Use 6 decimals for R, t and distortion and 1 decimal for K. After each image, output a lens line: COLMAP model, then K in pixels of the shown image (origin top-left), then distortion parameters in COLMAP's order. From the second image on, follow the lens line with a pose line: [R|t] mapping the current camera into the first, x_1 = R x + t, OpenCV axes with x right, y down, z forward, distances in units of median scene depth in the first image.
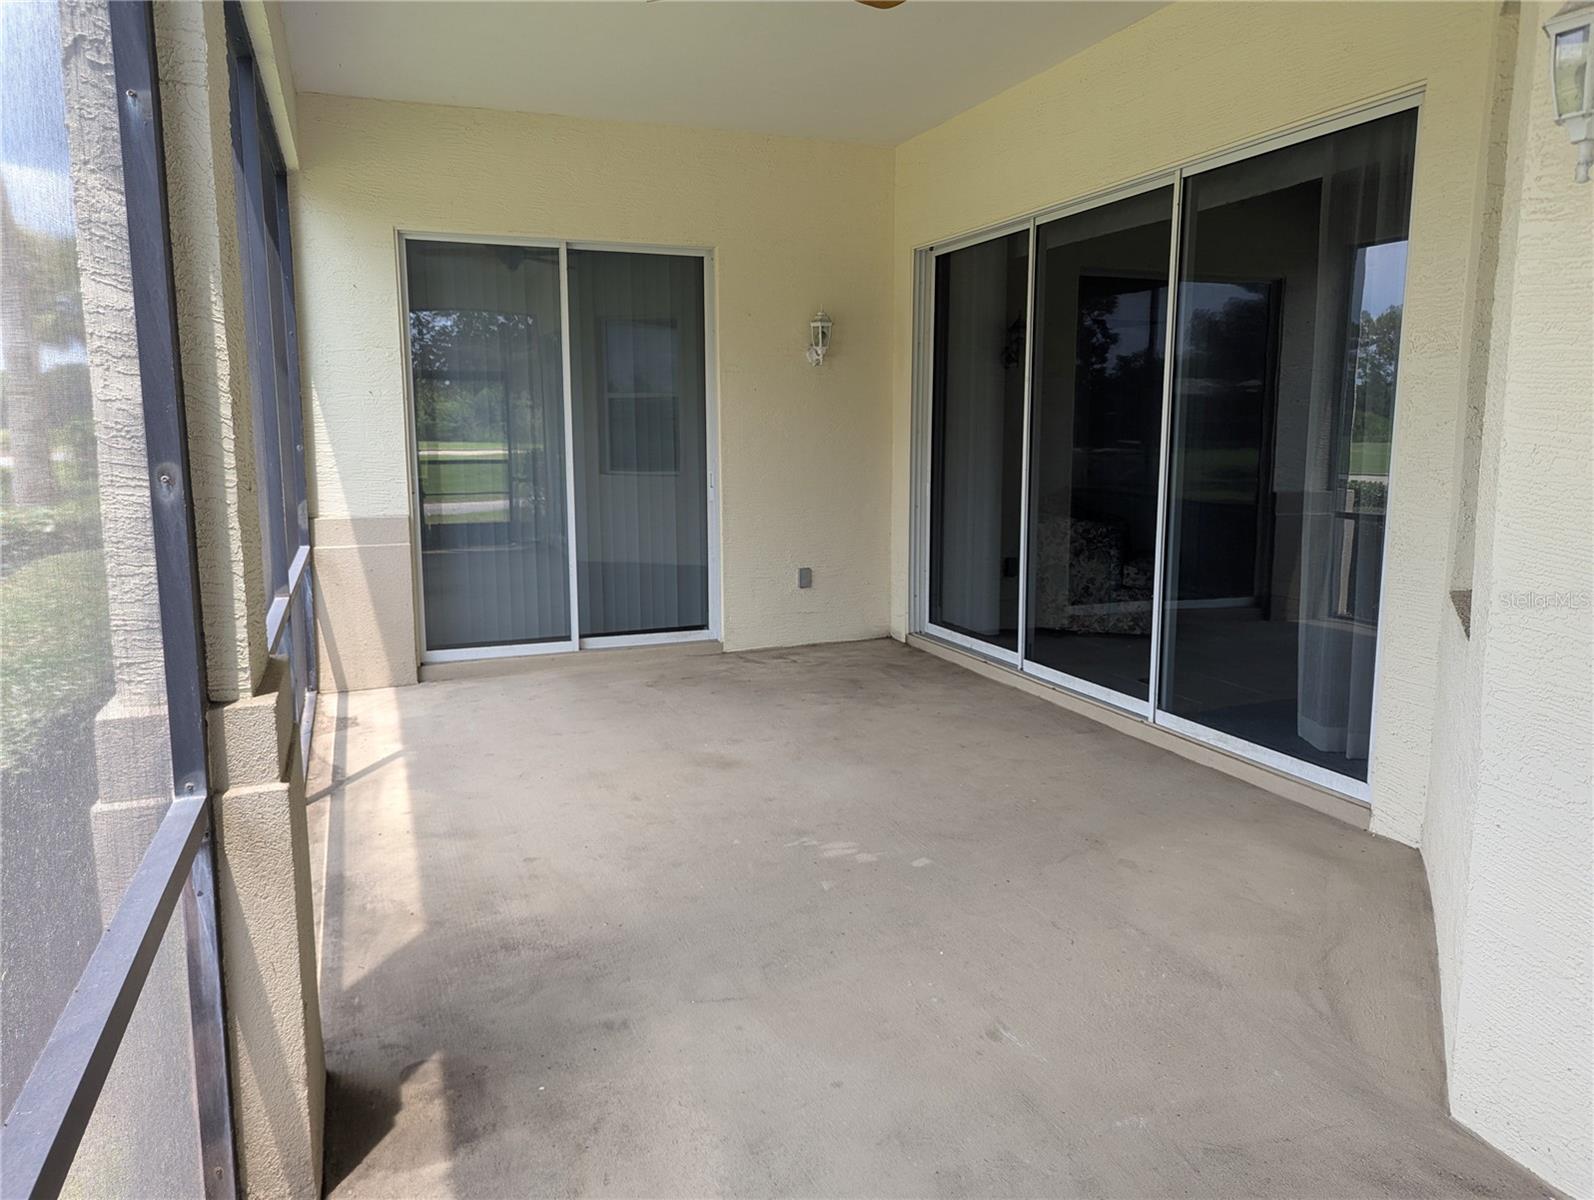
lens RADIAL K [[1125.7, 0, 790.5], [0, 1125.7, 593.3], [0, 0, 1]] dist [0.082861, -0.091146]
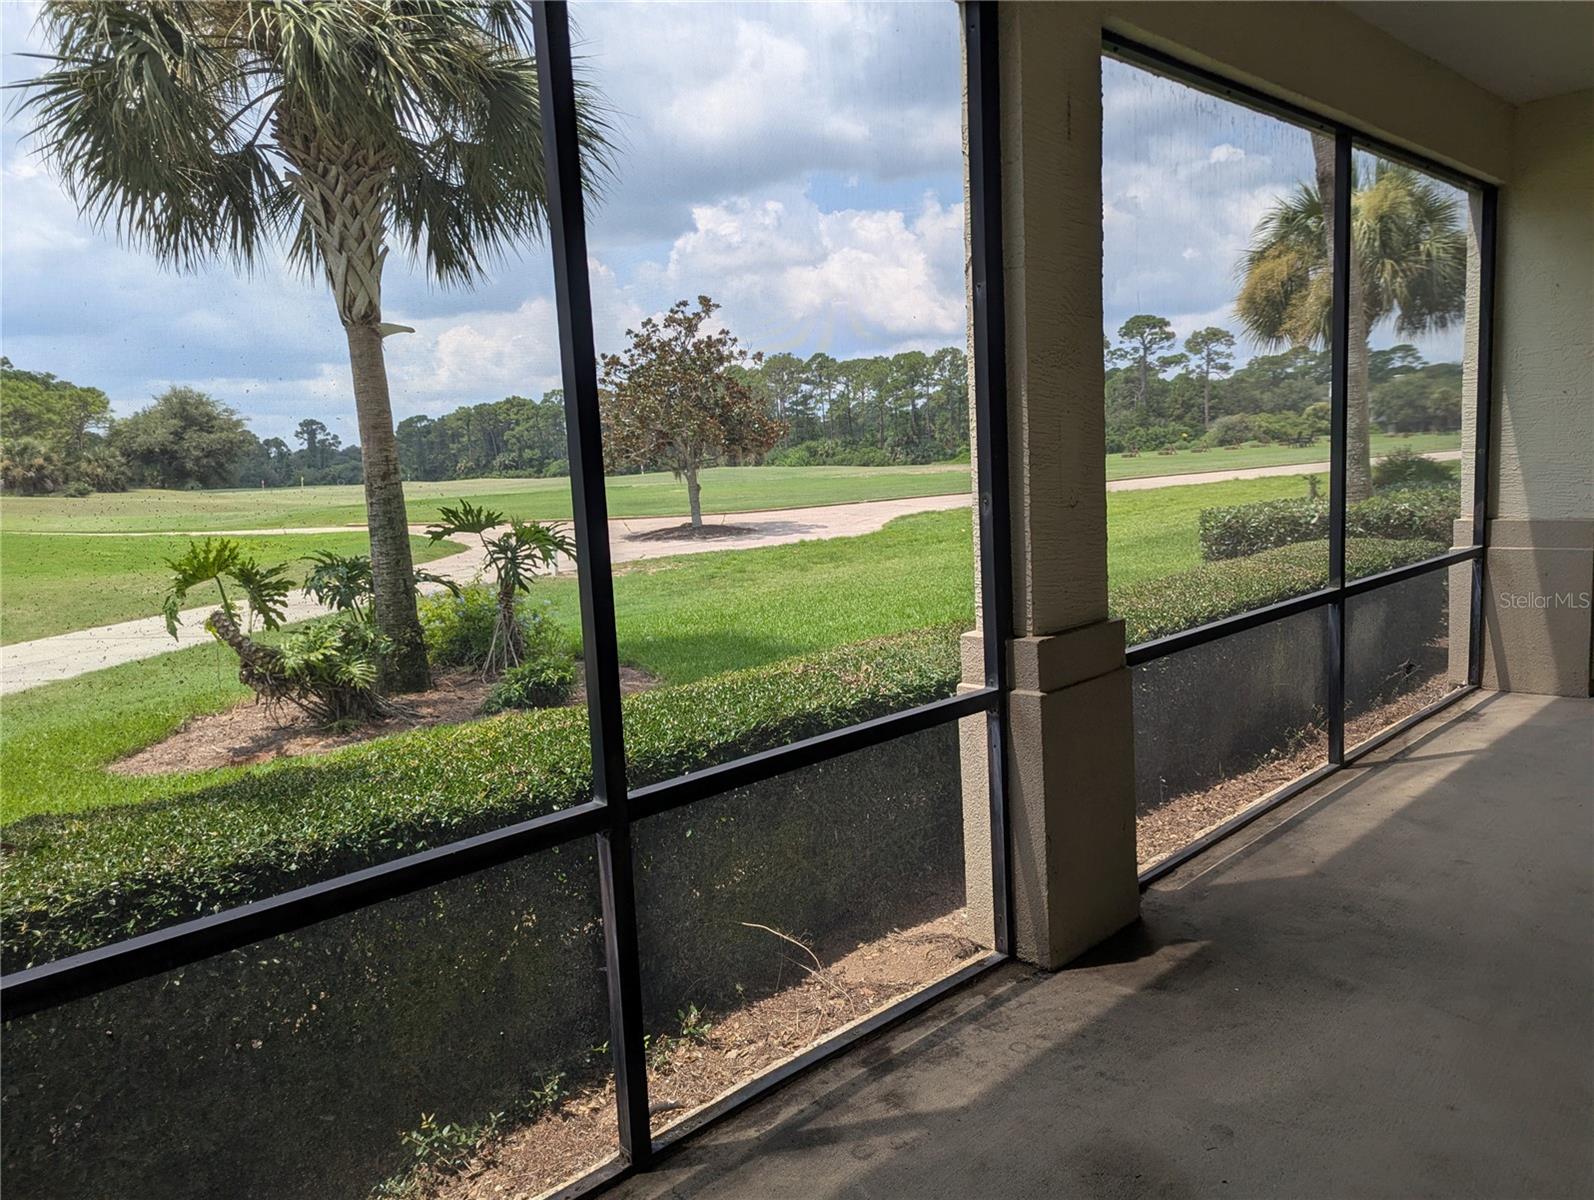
lens RADIAL K [[1126.0, 0, 821.3], [0, 1126.0, 593.2], [0, 0, 1]] dist [0.092165, -0.101535]
pose [[0.408022, 0.094913, -0.908025, 0.458640], [-0.084657, 0.994230, 0.065883, -0.026441], [0.909039, 0.049989, 0.413702, 0.033668]]
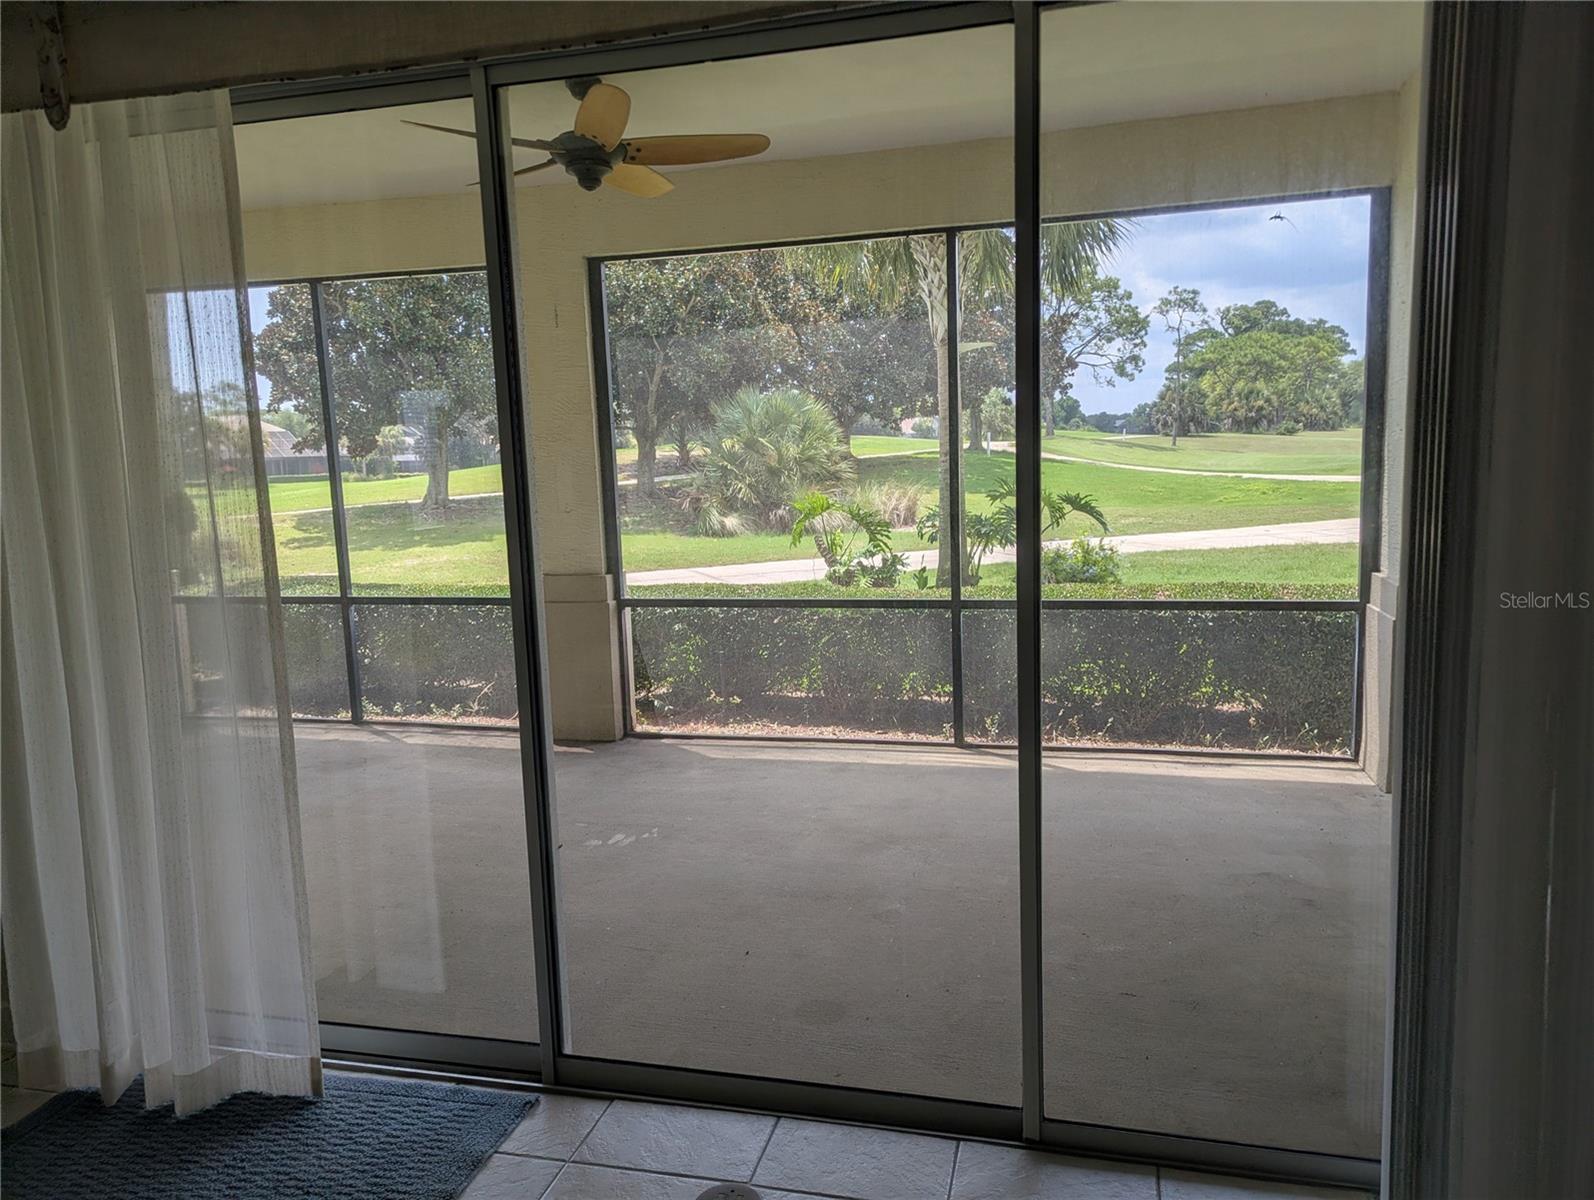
lens RADIAL K [[1125.7, 0, 790.5], [0, 1125.7, 593.3], [0, 0, 1]] dist [0.082861, -0.091146]
pose [[-0.589886, 0.129110, -0.797098, 0.914443], [-0.081494, 0.972576, 0.217842, -0.333802], [0.803363, 0.193461, -0.563187, 1.839579]]
